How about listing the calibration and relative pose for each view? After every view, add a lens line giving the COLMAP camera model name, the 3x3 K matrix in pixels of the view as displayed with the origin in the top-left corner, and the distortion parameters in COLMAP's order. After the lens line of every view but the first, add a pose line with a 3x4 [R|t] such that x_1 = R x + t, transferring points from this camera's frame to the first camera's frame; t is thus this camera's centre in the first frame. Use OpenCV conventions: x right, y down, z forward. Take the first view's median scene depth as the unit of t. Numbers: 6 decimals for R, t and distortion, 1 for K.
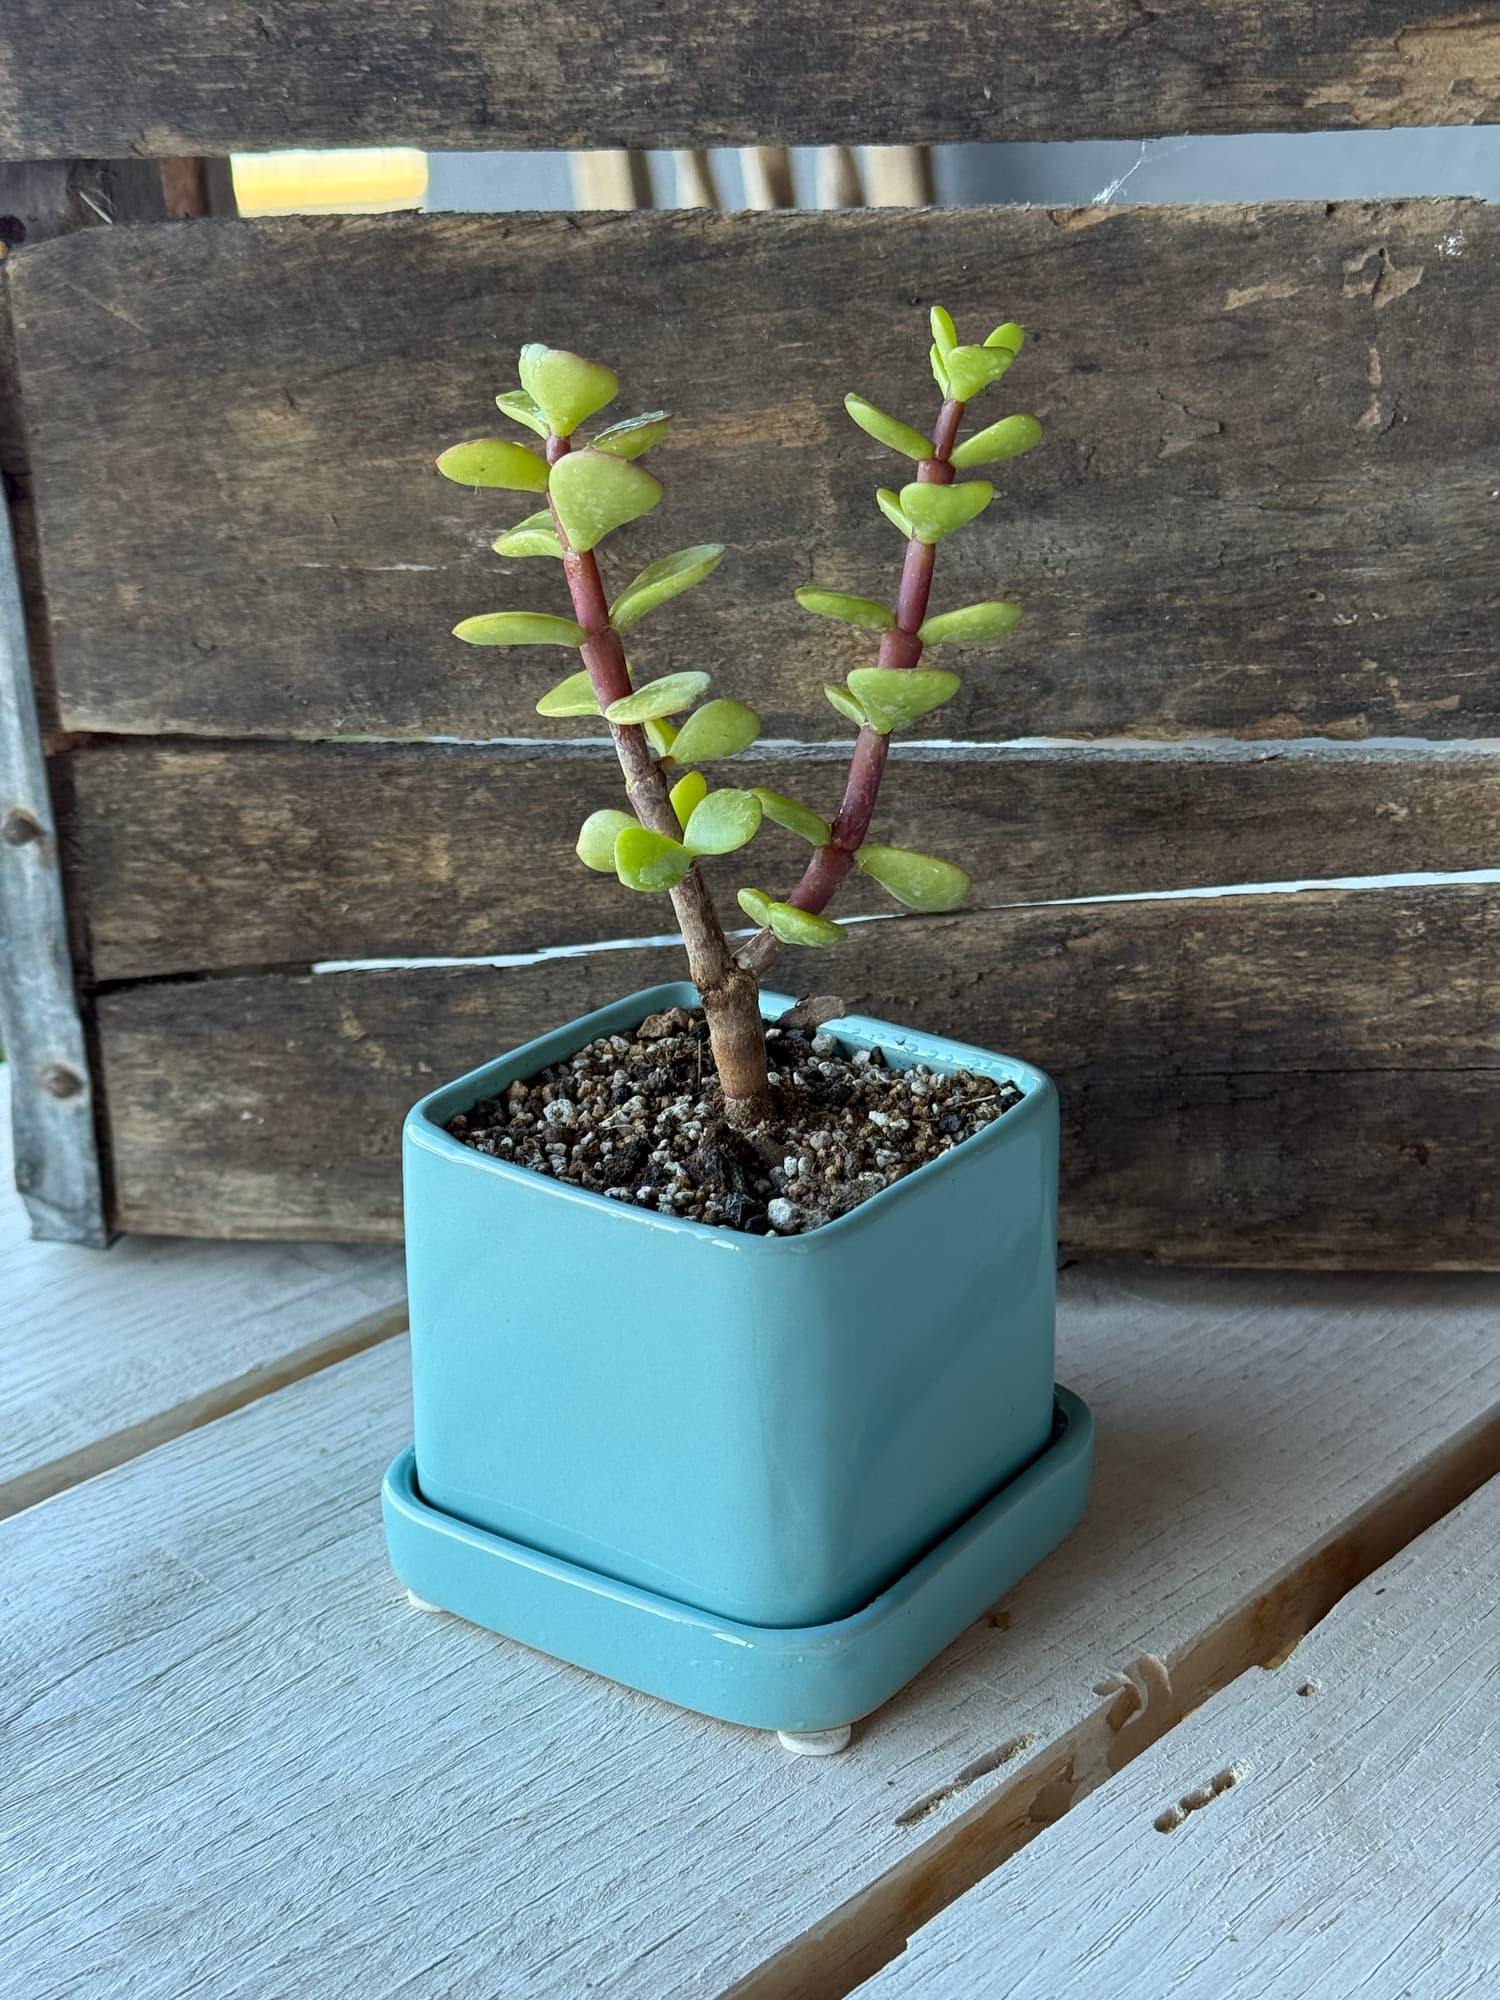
lens RADIAL K [[2896.1, 0, 739.9], [0, 2896.1, 1008.2], [0, 0, 1]] dist [0.119077, 0.000000]
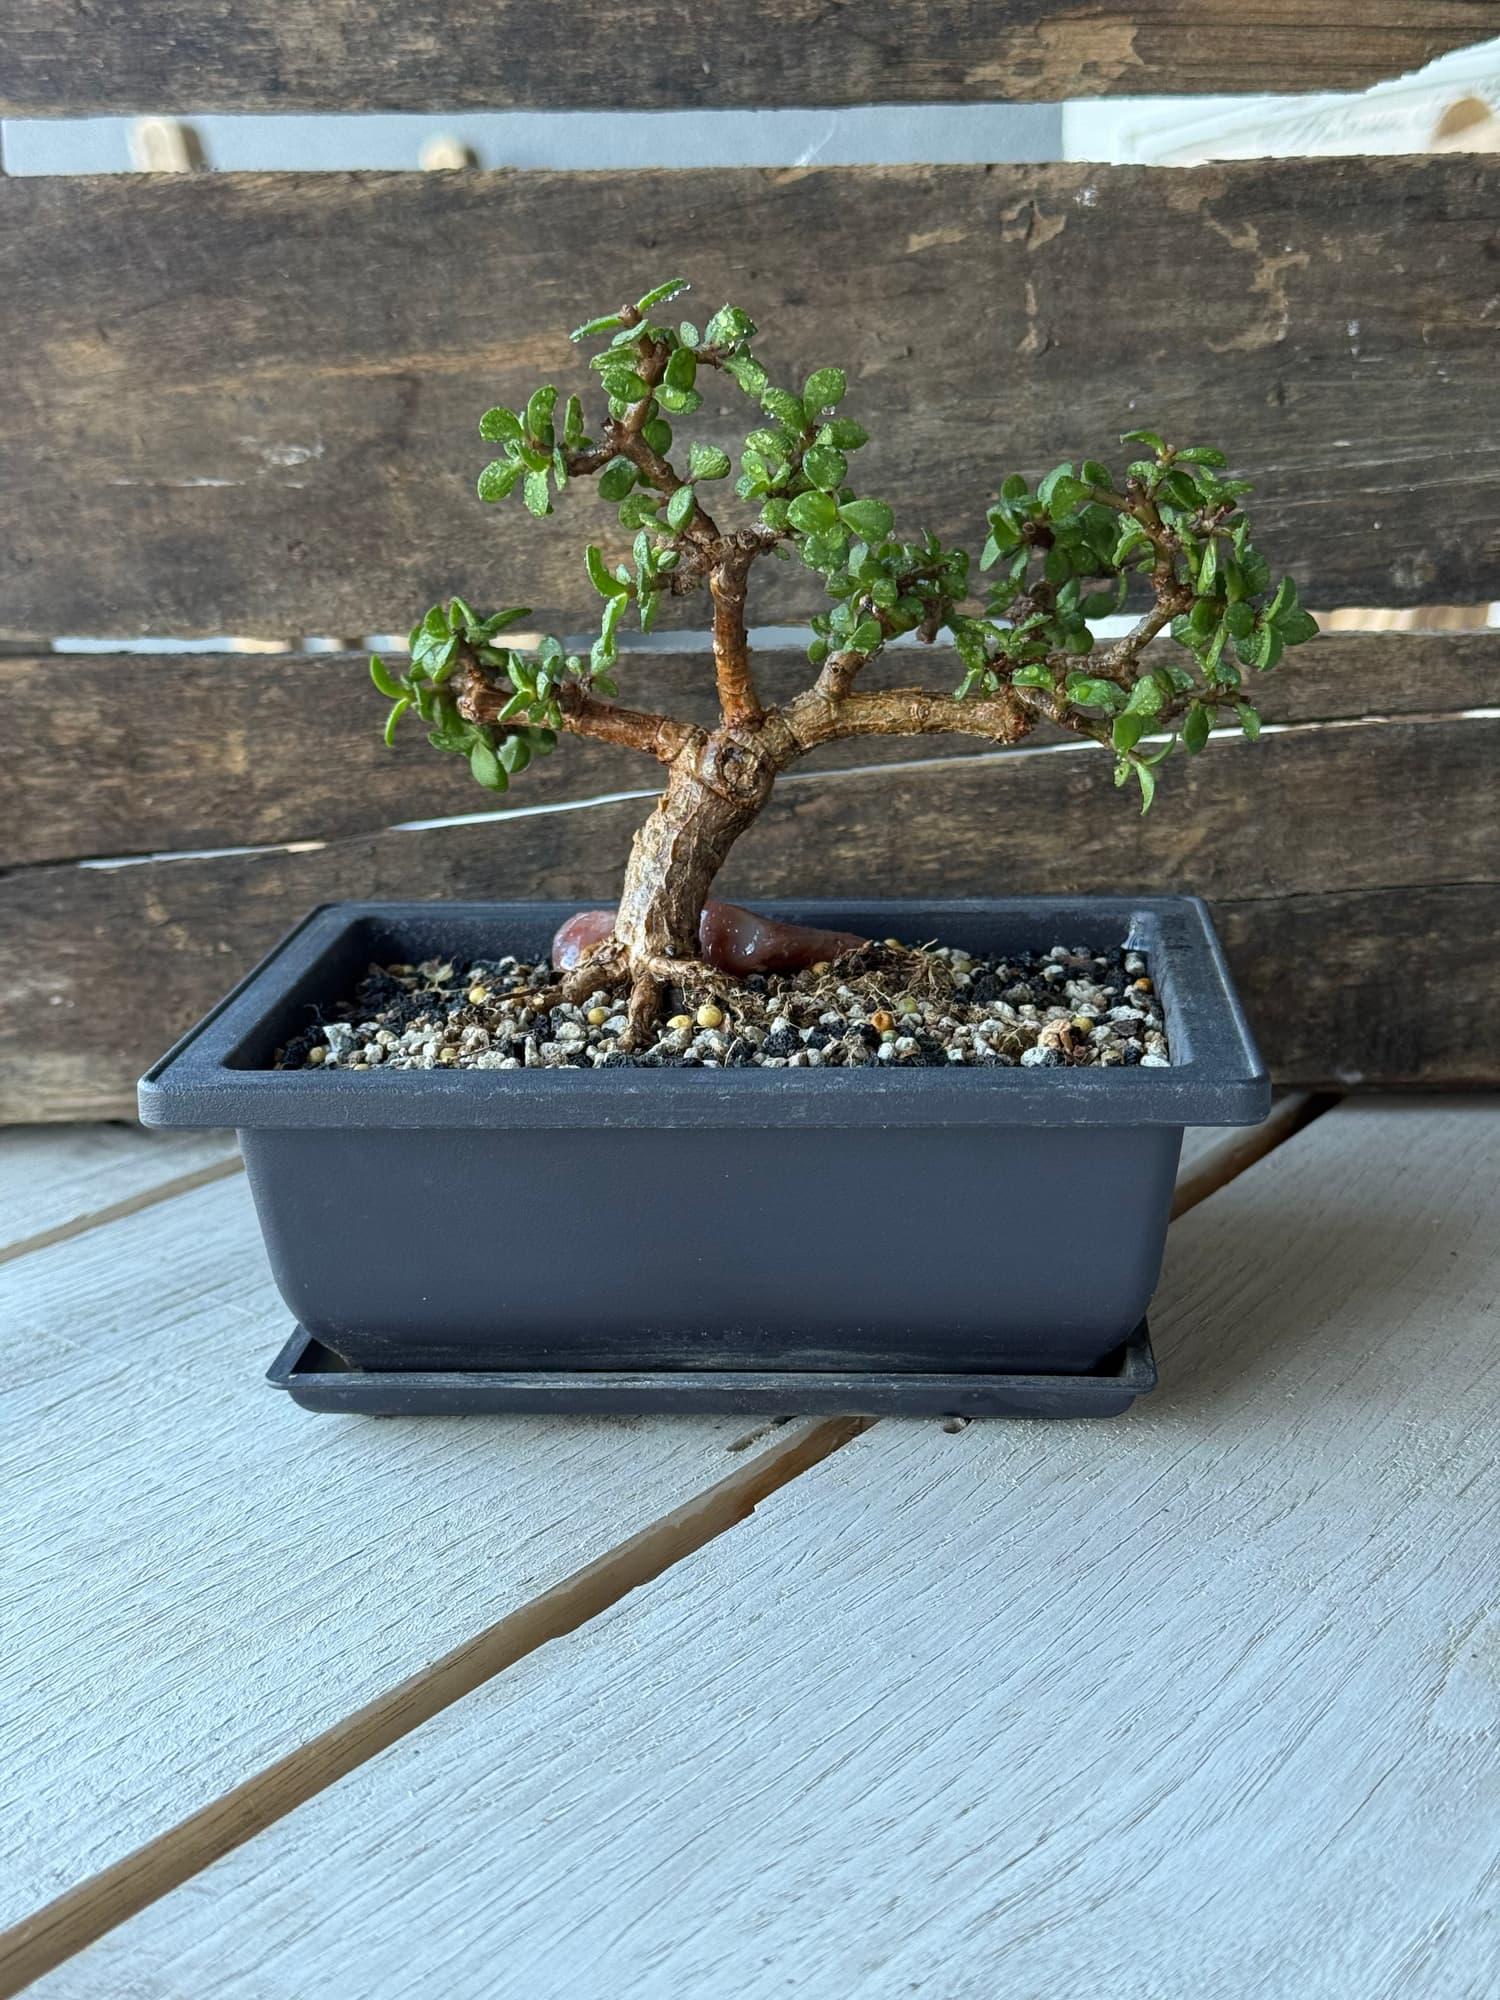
lens RADIAL K [[2896.1, 0, 761.7], [0, 2896.1, 1012.3], [0, 0, 1]] dist [0.119077, 0.000000]
pose [[0.986406, -0.034347, 0.160696, -0.092237], [0.050306, 0.994078, -0.096321, 0.175267], [-0.156436, 0.103096, 0.982293, -0.131867]]
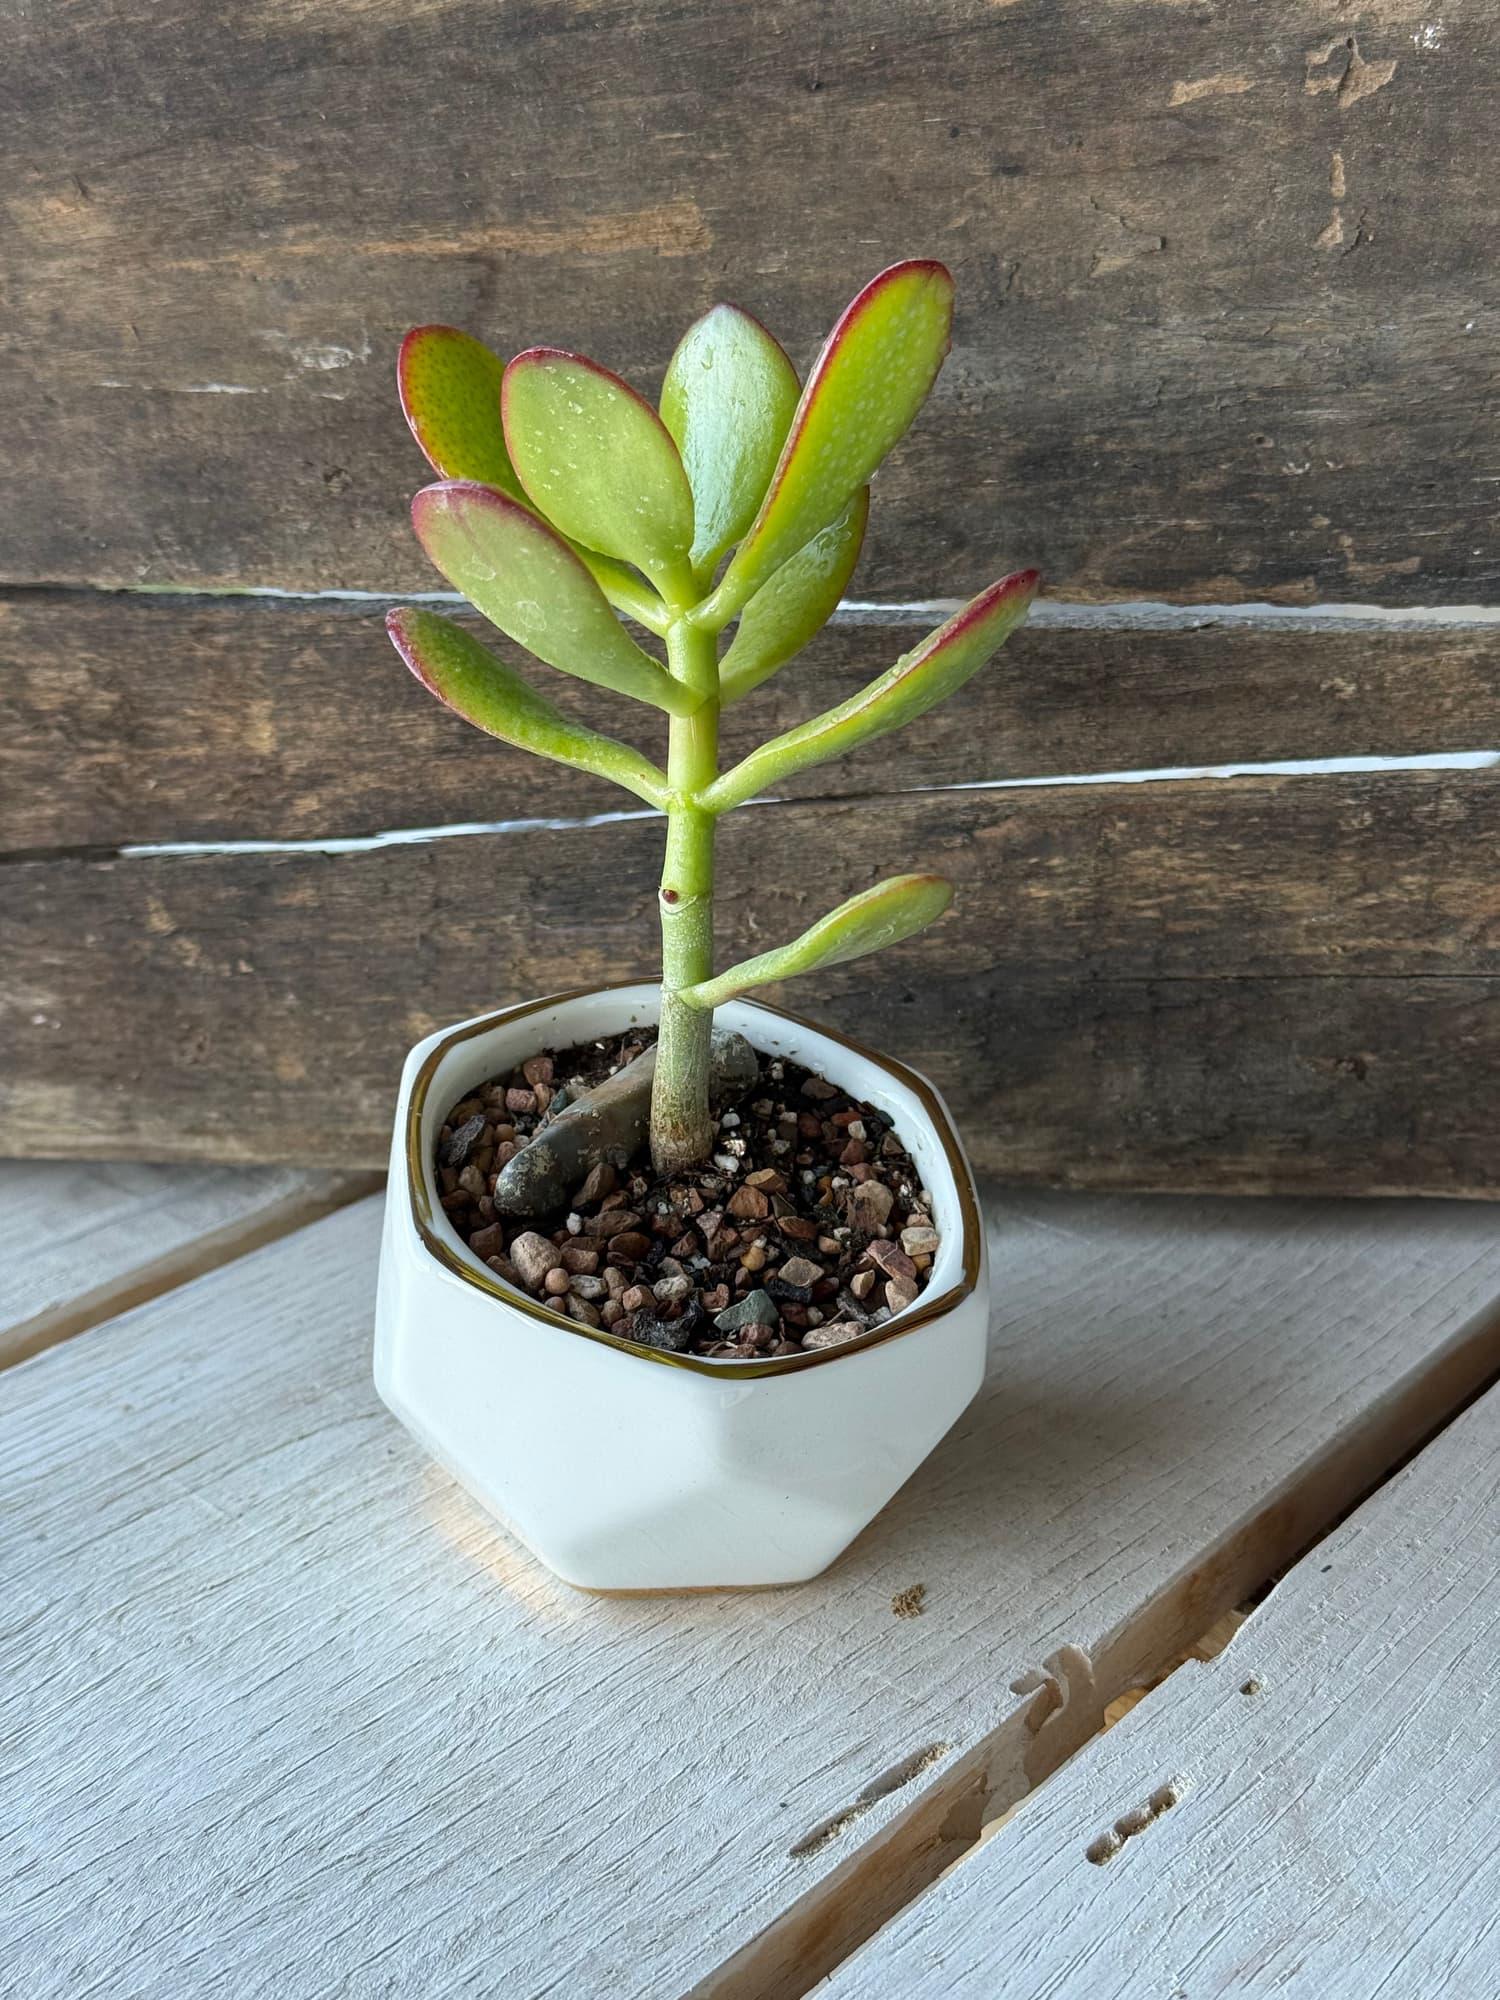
lens RADIAL K [[2896.1, 0, 746.9], [0, 2896.1, 1014.1], [0, 0, 1]] dist [0.119077, 0.000000]
pose [[0.998156, 0.004225, 0.060553, -0.010817], [-0.007282, 0.998705, 0.050359, -0.011560], [-0.060262, -0.050707, 0.996894, 0.118757]]
